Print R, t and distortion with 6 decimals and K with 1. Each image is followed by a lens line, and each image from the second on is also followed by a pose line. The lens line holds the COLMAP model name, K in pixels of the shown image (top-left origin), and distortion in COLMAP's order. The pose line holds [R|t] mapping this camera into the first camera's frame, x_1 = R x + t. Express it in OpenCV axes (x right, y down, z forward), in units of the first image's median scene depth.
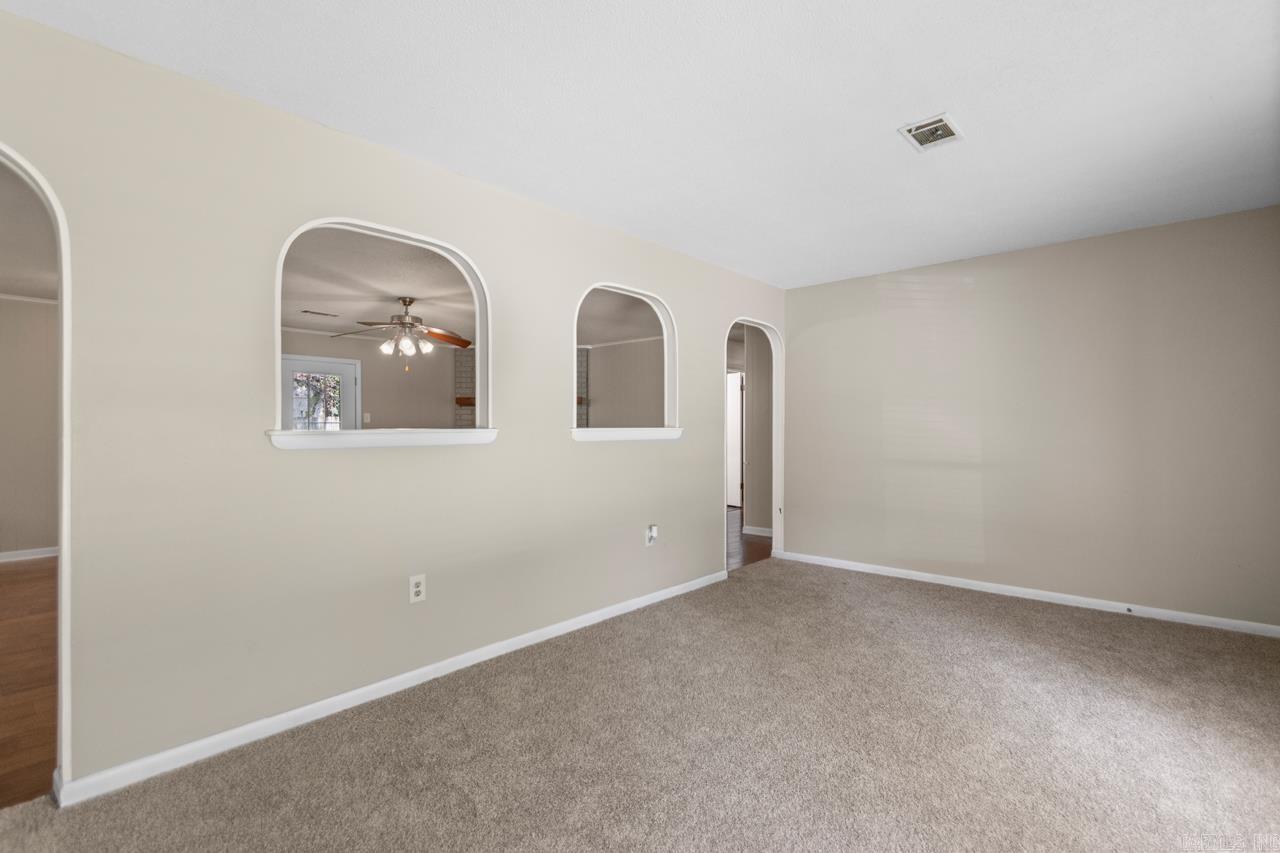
lens RADIAL K [[608.0, 0, 660.3], [0, 608.0, 426.3], [0, 0, 1]] dist [0.007940, -0.000947]
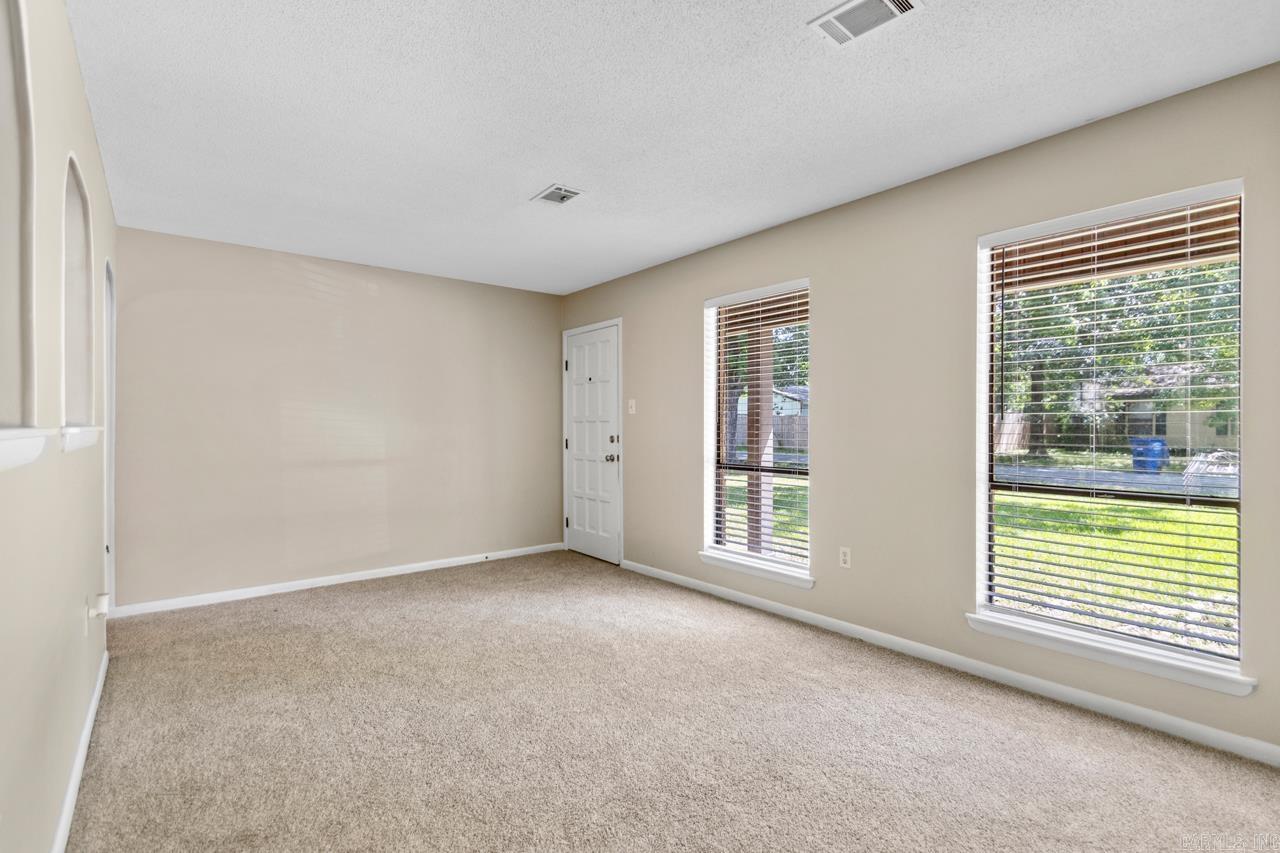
lens RADIAL K [[608.0, 0, 660.3], [0, 608.0, 426.3], [0, 0, 1]] dist [0.007940, -0.000947]
pose [[0.156169, -0.005252, 0.987716, -0.586045], [-0.001135, 0.999984, 0.005497, -0.003700], [-0.987730, -0.001980, 0.156161, 0.442375]]
